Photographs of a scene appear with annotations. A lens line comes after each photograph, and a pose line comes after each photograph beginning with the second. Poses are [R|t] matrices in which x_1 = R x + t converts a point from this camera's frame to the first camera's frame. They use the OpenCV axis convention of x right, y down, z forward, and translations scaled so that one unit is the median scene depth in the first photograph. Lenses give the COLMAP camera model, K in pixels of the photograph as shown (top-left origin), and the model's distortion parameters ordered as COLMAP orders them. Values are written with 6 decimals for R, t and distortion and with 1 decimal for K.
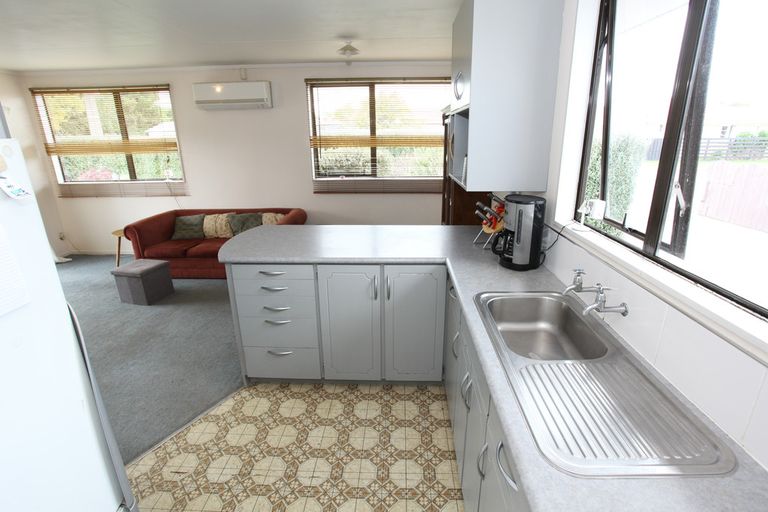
lens RADIAL K [[371.6, 0, 384.0], [0, 371.6, 256.0], [0, 0, 1]] dist [-0.079672, 0.029381]
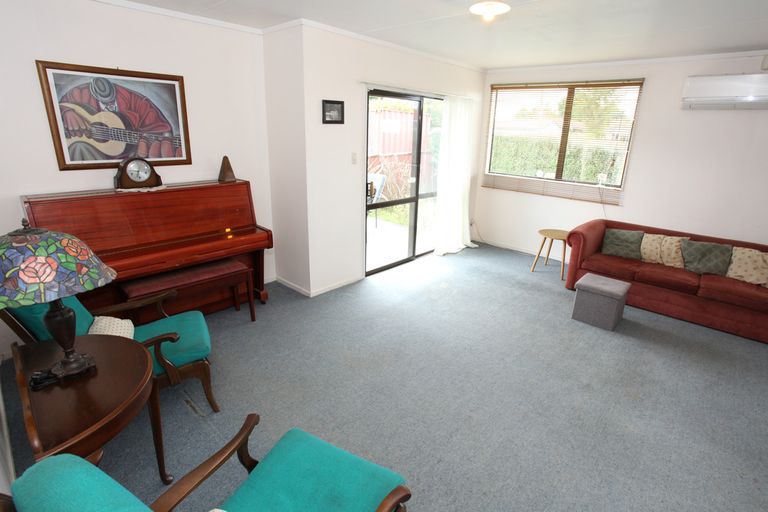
lens RADIAL K [[371.6, 0, 384.0], [0, 371.6, 256.0], [0, 0, 1]] dist [-0.079672, 0.029381]
pose [[0.754638, 0.235271, -0.612510, -0.432955], [-0.233977, 0.968625, 0.083790, 0.011737], [0.613006, 0.080082, 0.786009, -0.026781]]
